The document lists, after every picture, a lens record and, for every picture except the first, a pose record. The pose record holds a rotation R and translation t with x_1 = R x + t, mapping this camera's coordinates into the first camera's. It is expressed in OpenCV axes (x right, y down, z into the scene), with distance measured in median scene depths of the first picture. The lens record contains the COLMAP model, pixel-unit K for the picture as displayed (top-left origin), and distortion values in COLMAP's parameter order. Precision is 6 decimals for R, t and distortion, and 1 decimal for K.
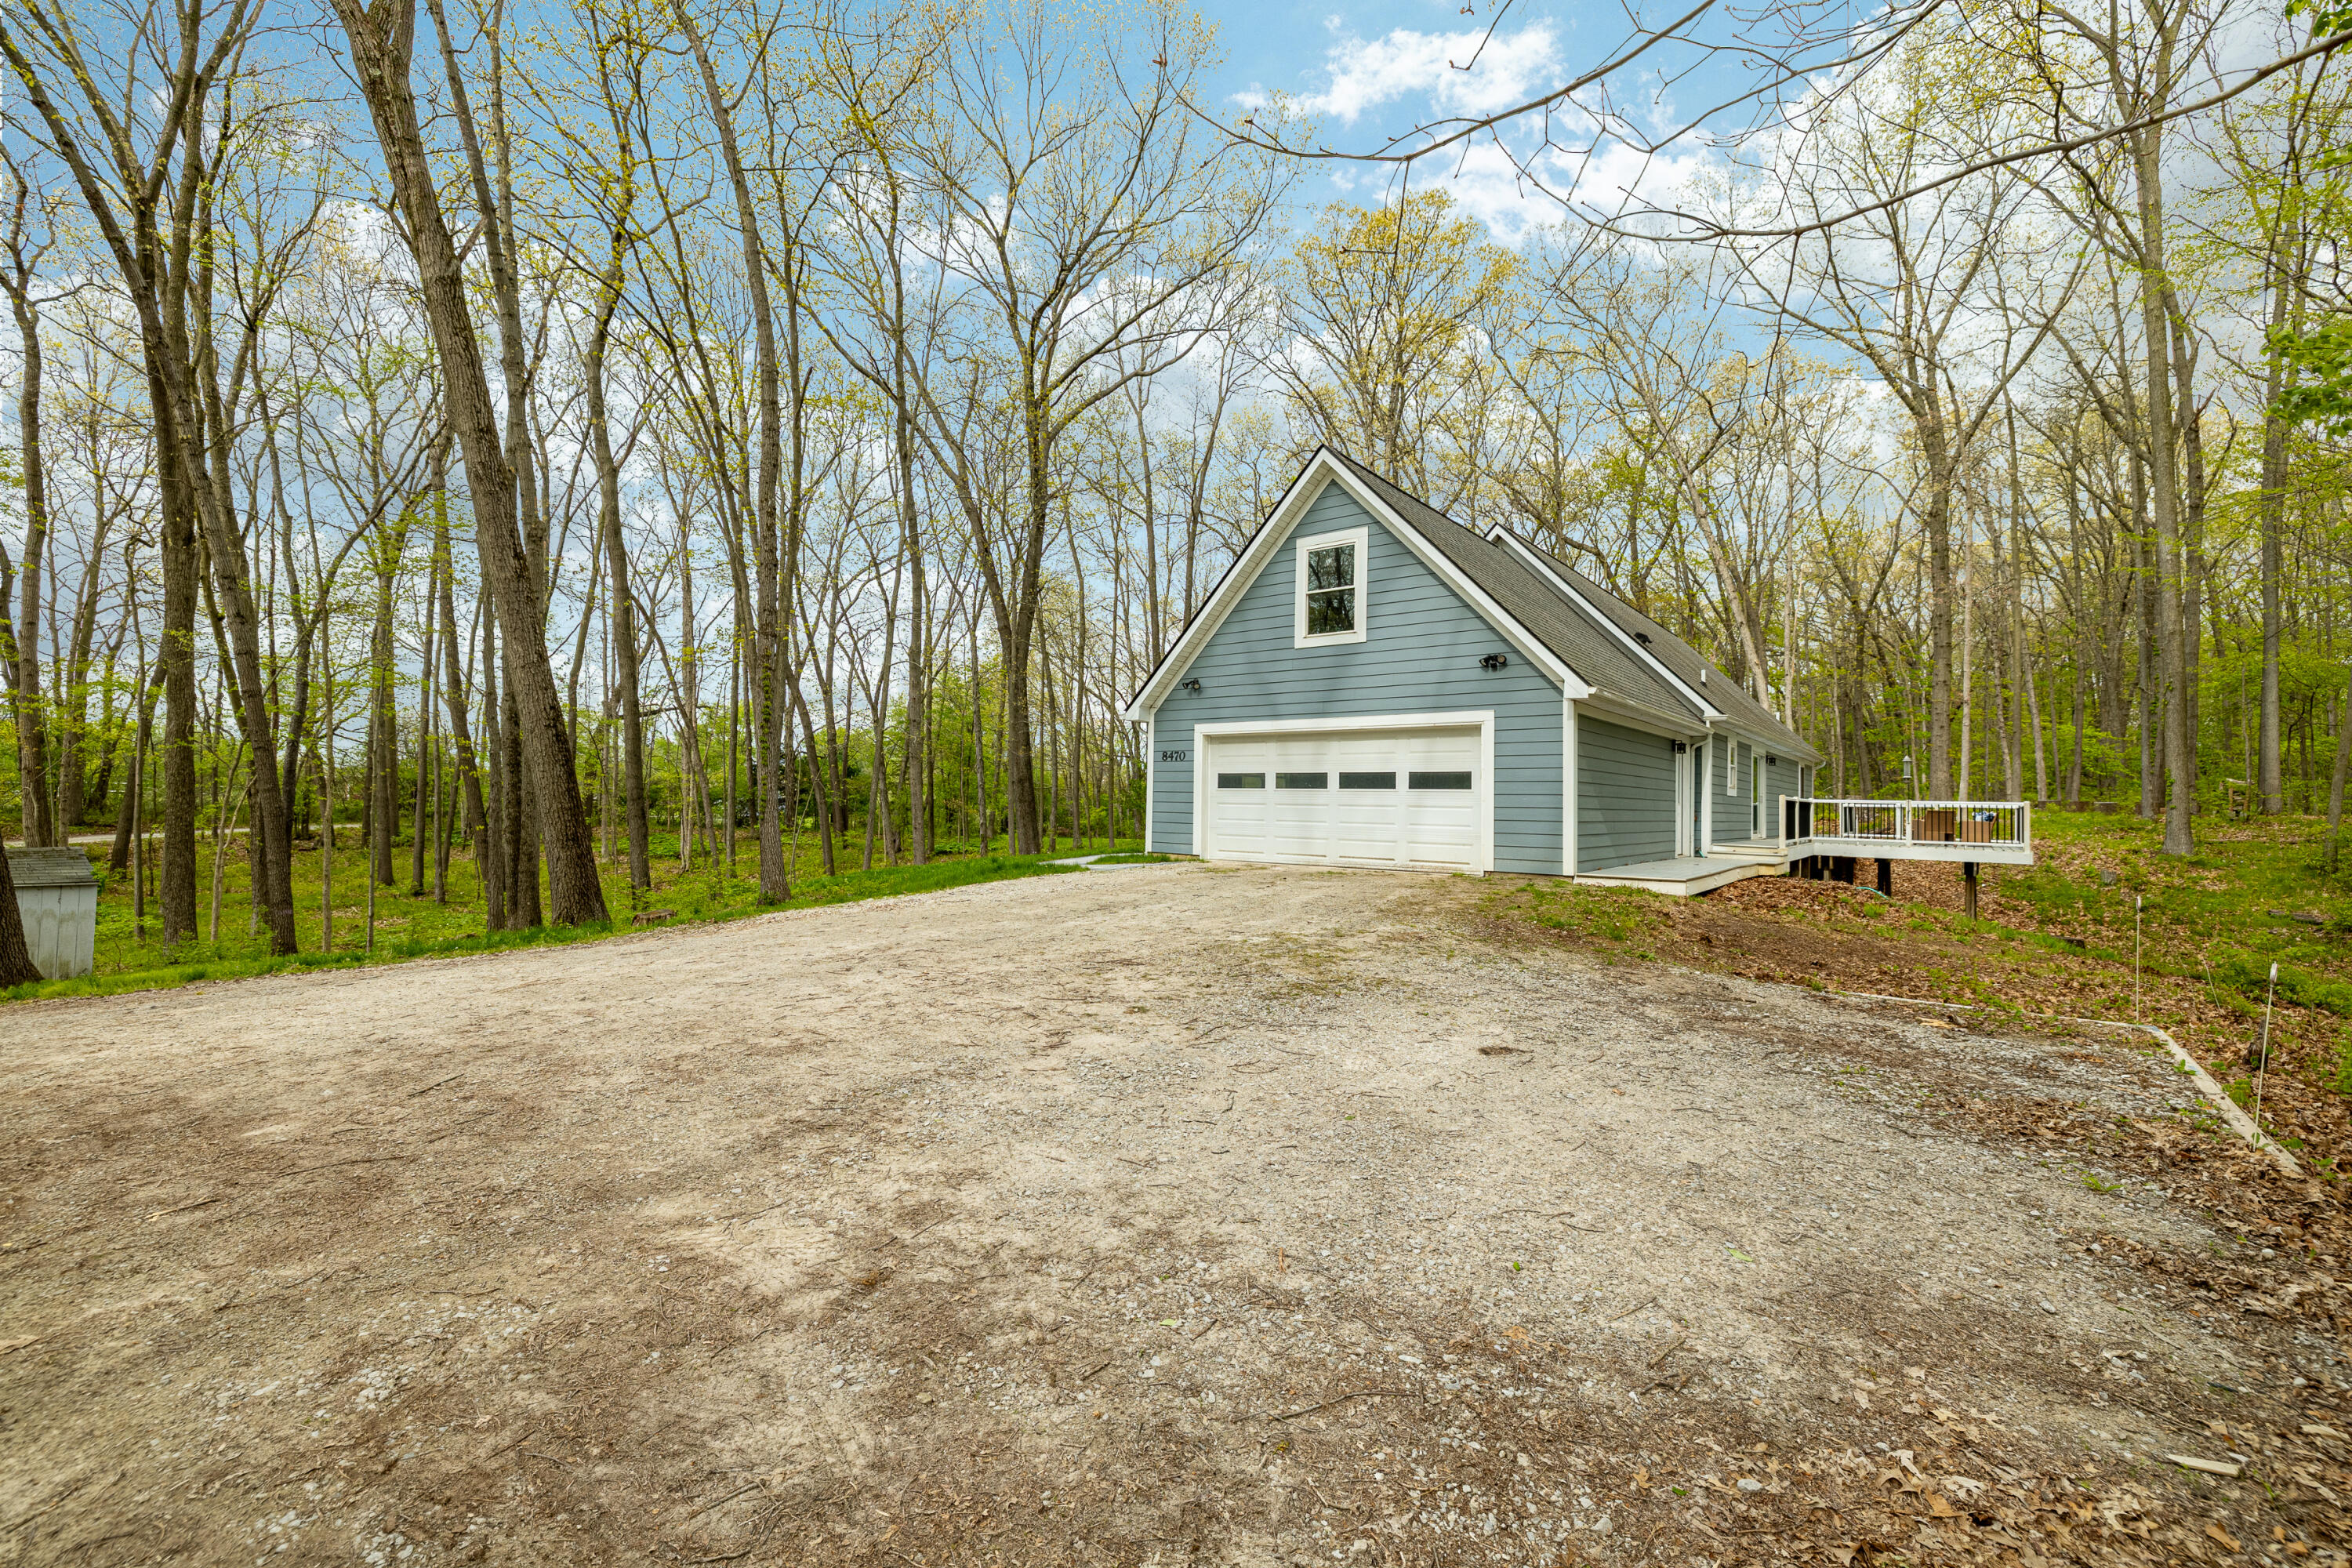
lens RADIAL K [[1002.8, 0, 1176.0], [0, 1002.8, 784.0], [0, 0, 1]] dist [0.000041, 0.001004]
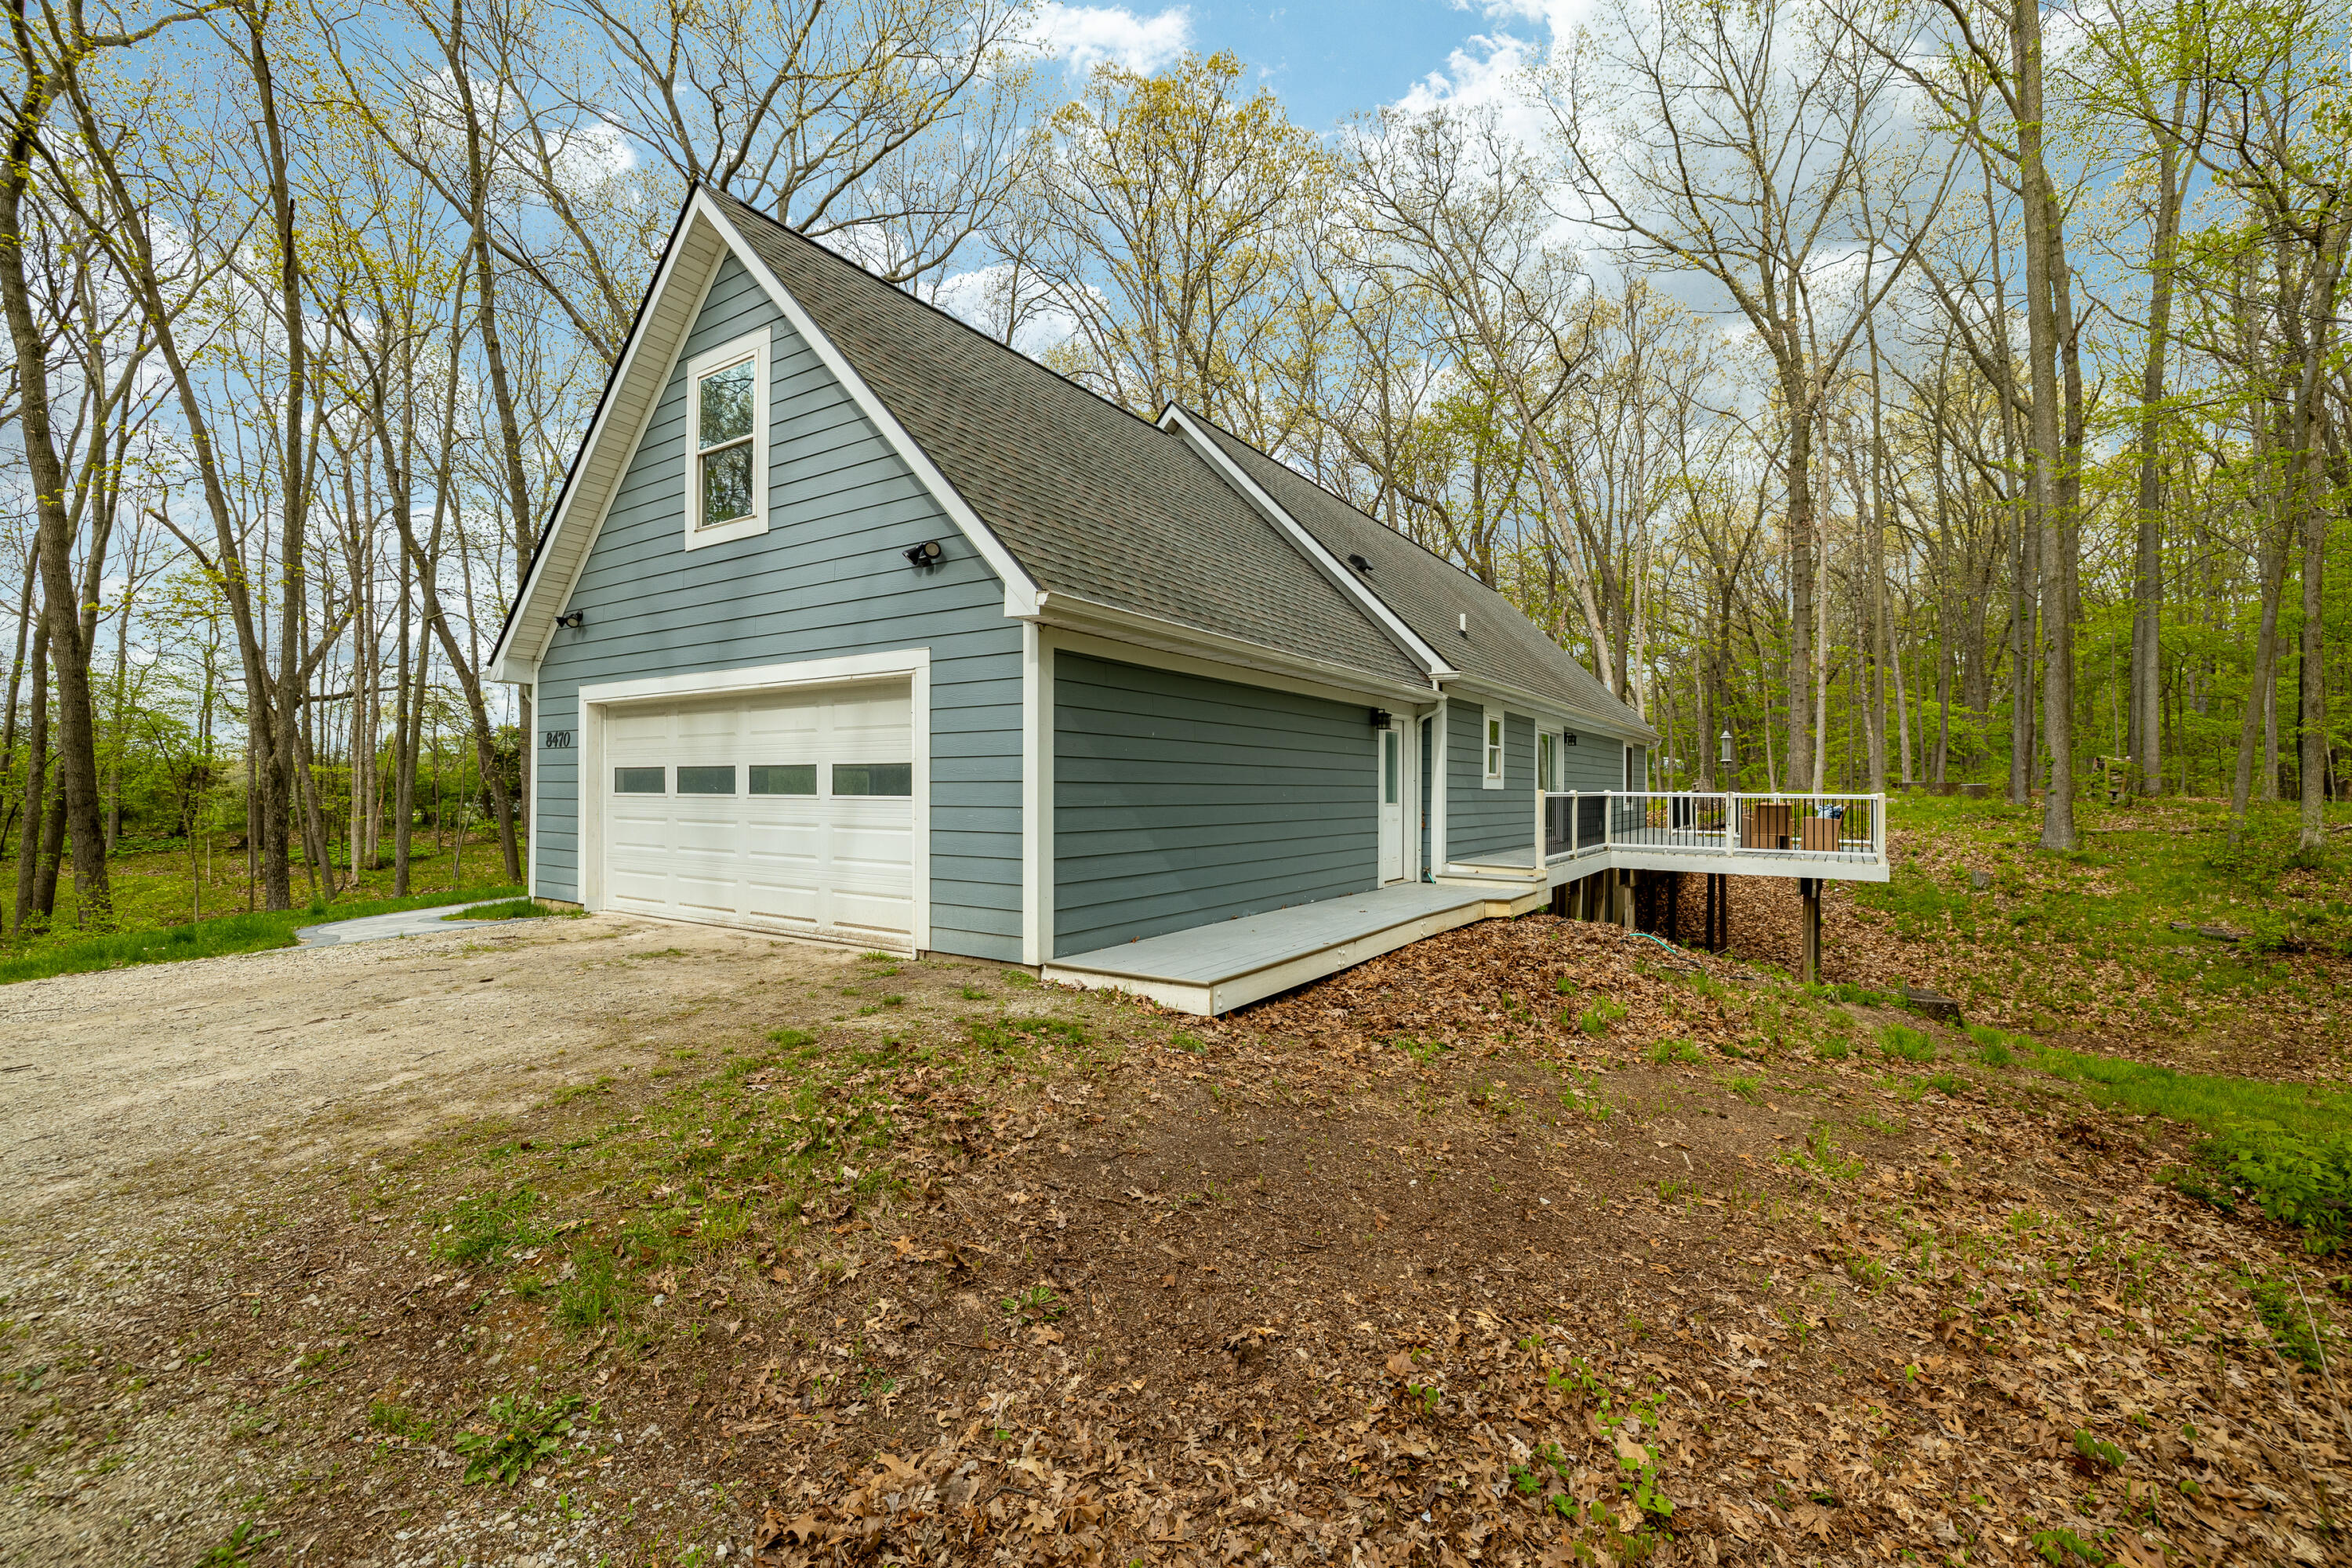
lens RADIAL K [[998.8, 0, 1174.4], [0, 998.8, 787.8], [0, 0, 1]] dist [-0.000919, -0.000511]
pose [[0.996886, -0.012621, 0.077838, 0.282482], [0.011098, 0.999739, 0.019964, -0.005914], [-0.078070, -0.019038, 0.996766, 0.321991]]
